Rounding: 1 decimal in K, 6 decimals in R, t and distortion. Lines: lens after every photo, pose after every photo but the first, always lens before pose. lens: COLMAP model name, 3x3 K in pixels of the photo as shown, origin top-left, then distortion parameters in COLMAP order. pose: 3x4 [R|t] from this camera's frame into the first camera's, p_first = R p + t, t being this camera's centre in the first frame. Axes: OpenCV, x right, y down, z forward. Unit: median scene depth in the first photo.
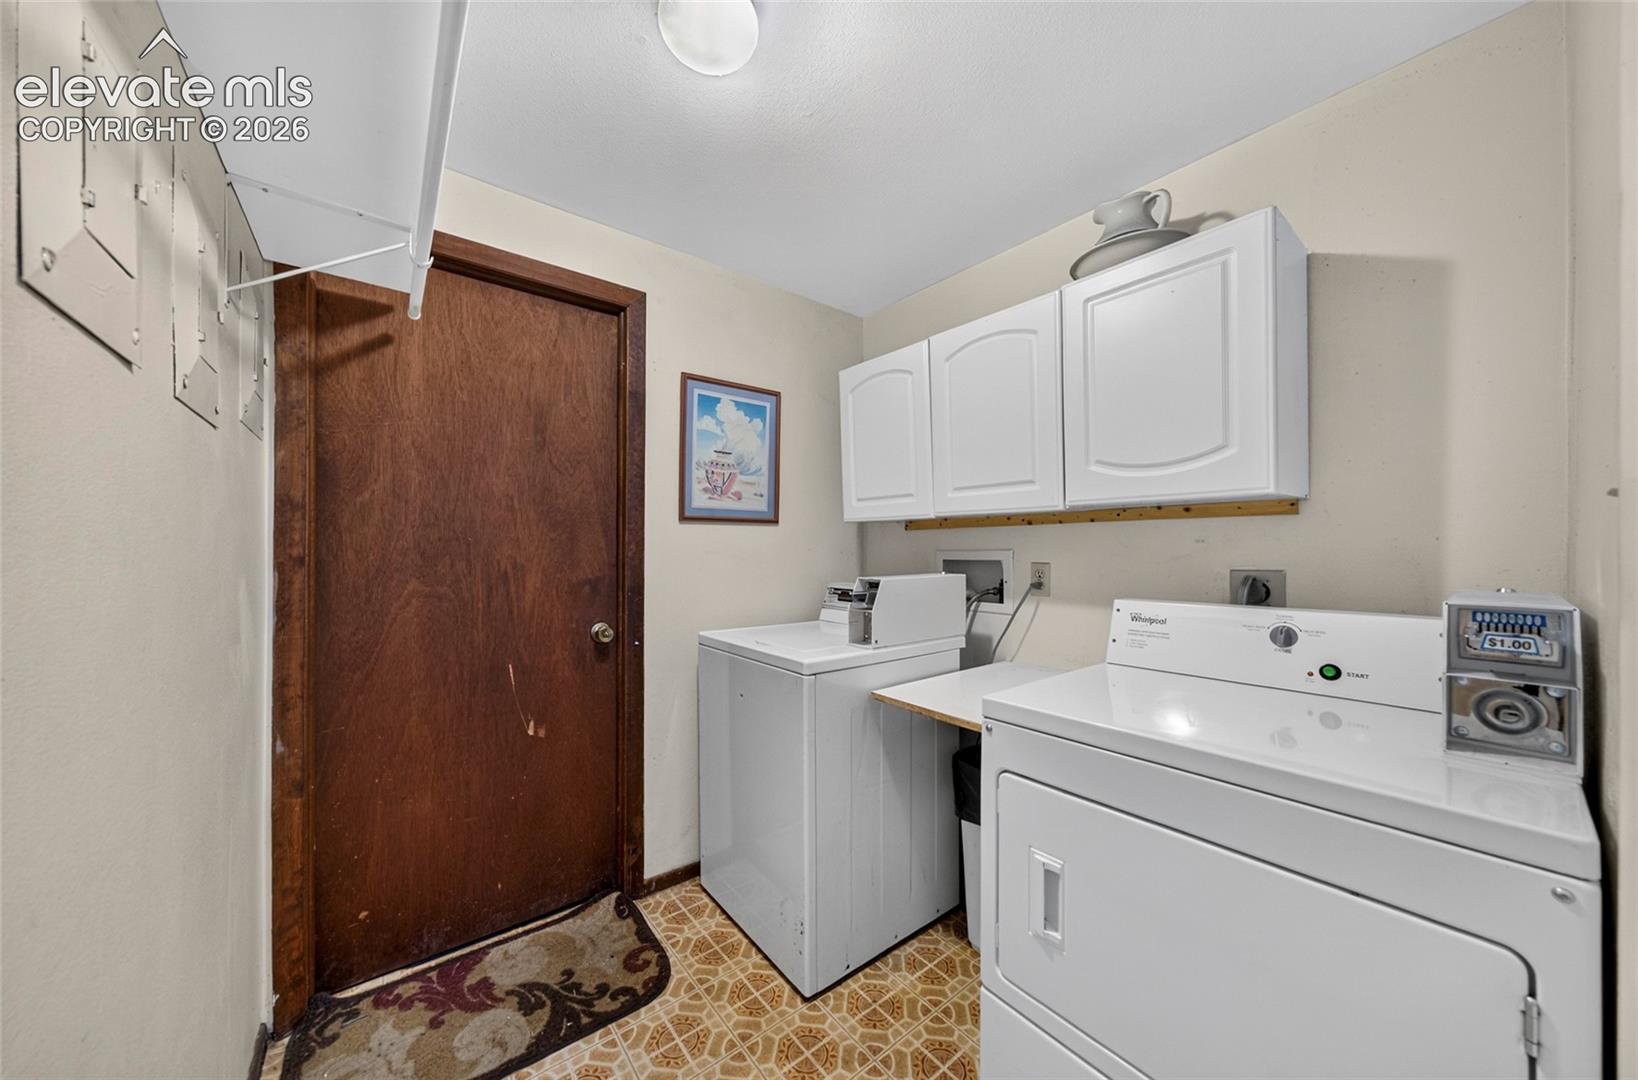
lens RADIAL K [[553.7, 0, 819.6], [0, 553.7, 548.2], [0, 0, 1]] dist [-0.000201, 0.000197]
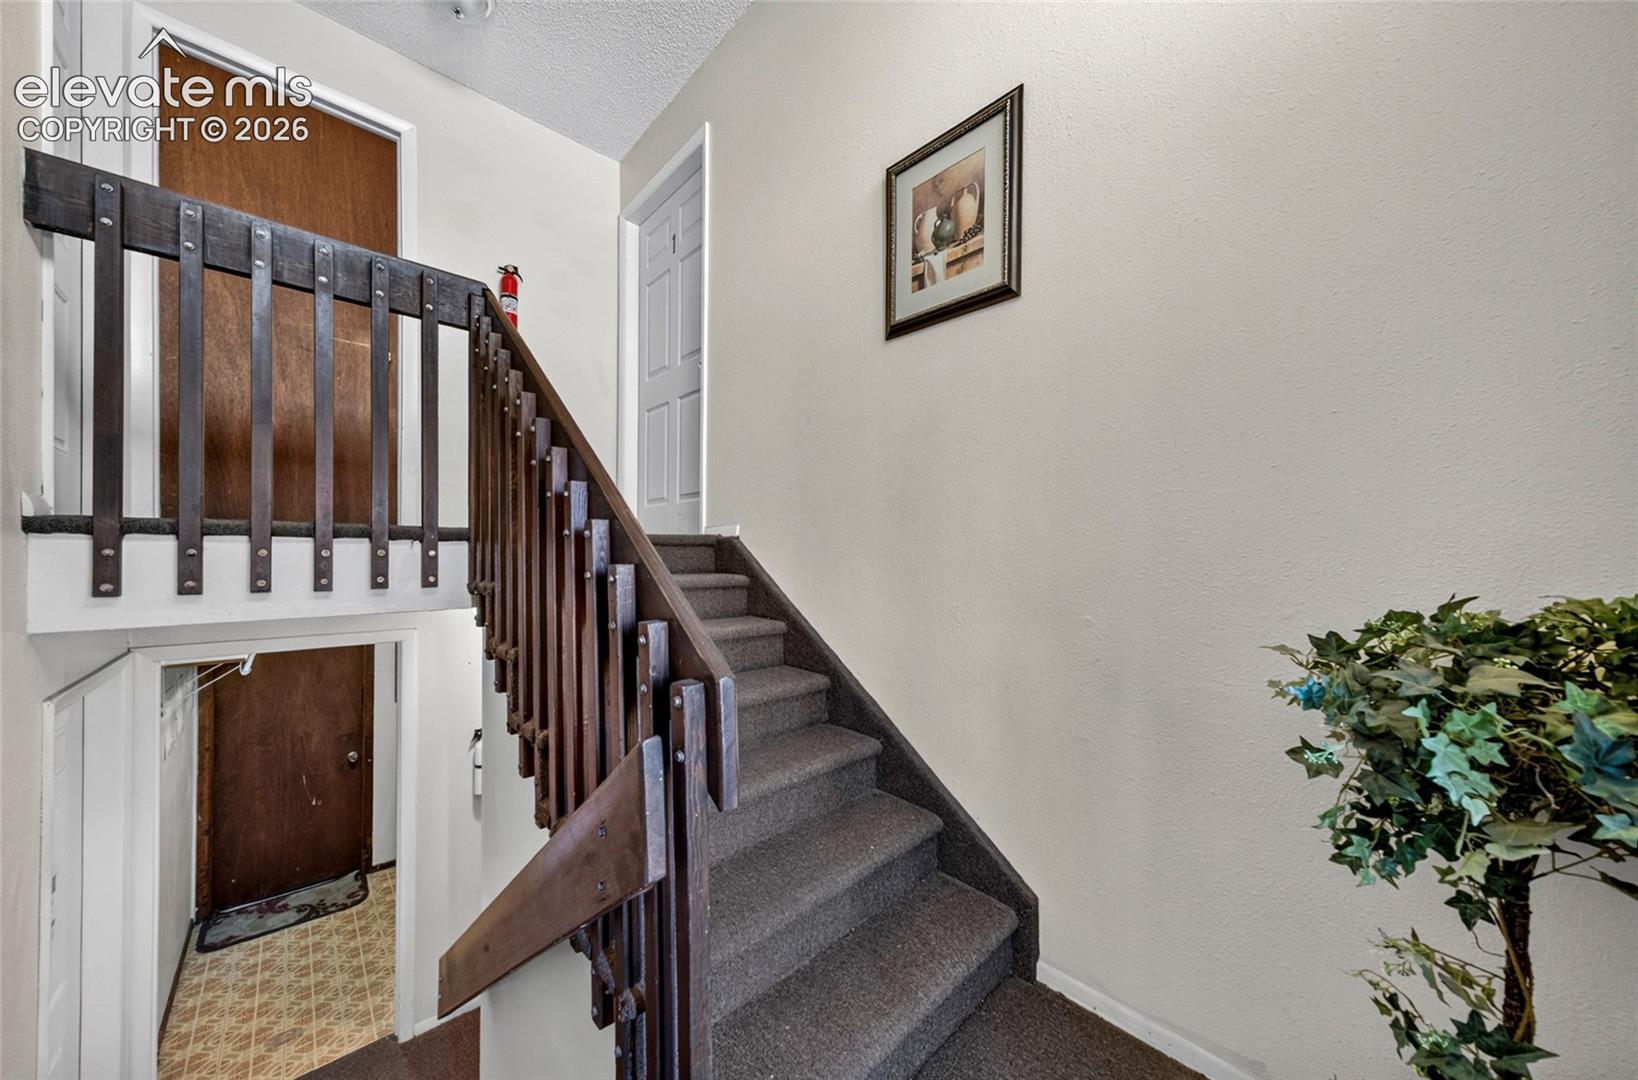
lens RADIAL K [[554.7, 0, 821.7], [0, 554.7, 553.9], [0, 0, 1]] dist [0.000852, 0.000145]
pose [[0.995629, 0.006000, 0.093206, 1.614896], [-0.005854, 0.999981, -0.001840, -0.848236], [-0.093216, 0.001286, 0.995645, -1.790291]]
